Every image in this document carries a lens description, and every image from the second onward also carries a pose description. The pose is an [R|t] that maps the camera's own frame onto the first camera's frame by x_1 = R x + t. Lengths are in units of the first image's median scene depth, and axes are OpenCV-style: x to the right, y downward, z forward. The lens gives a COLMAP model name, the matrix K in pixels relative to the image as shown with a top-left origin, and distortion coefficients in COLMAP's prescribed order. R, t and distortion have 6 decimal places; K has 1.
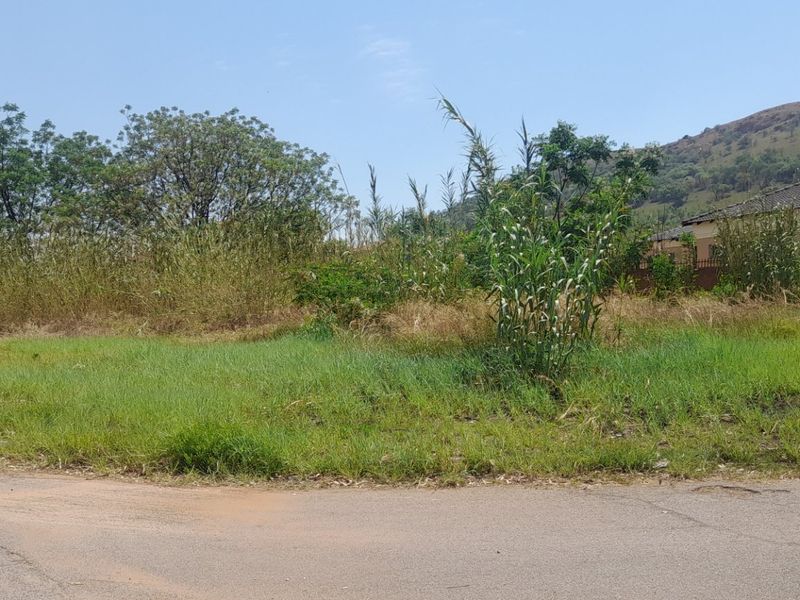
lens RADIAL K [[964.1, 0, 397.1], [0, 964.1, 299.3], [0, 0, 1]] dist [0.057654, 0.000000]
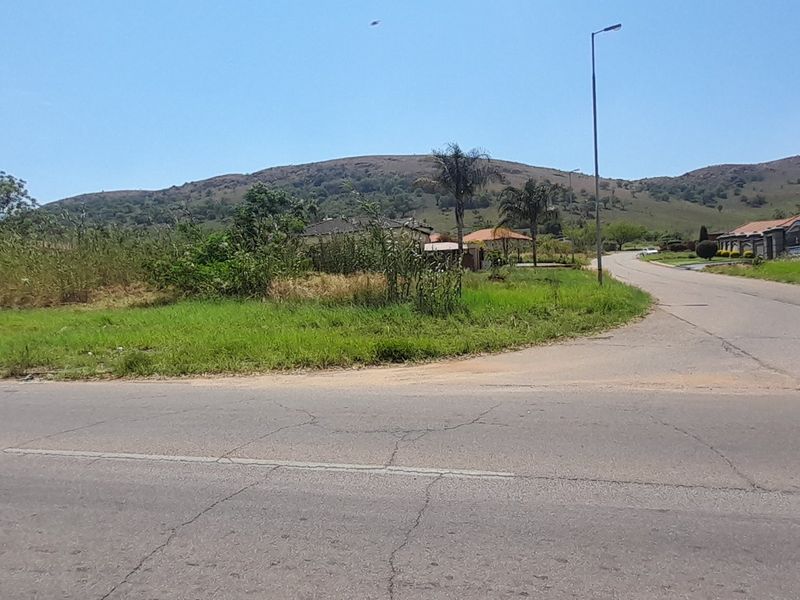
lens RADIAL K [[530.5, 0, 405.7], [0, 530.5, 306.6], [0, 0, 1]] dist [0.003328, 0.014584]
pose [[0.749947, -0.053147, 0.659359, -0.211159], [0.019021, 0.998088, 0.058816, -0.000255], [-0.661224, -0.031567, 0.749524, 0.034361]]
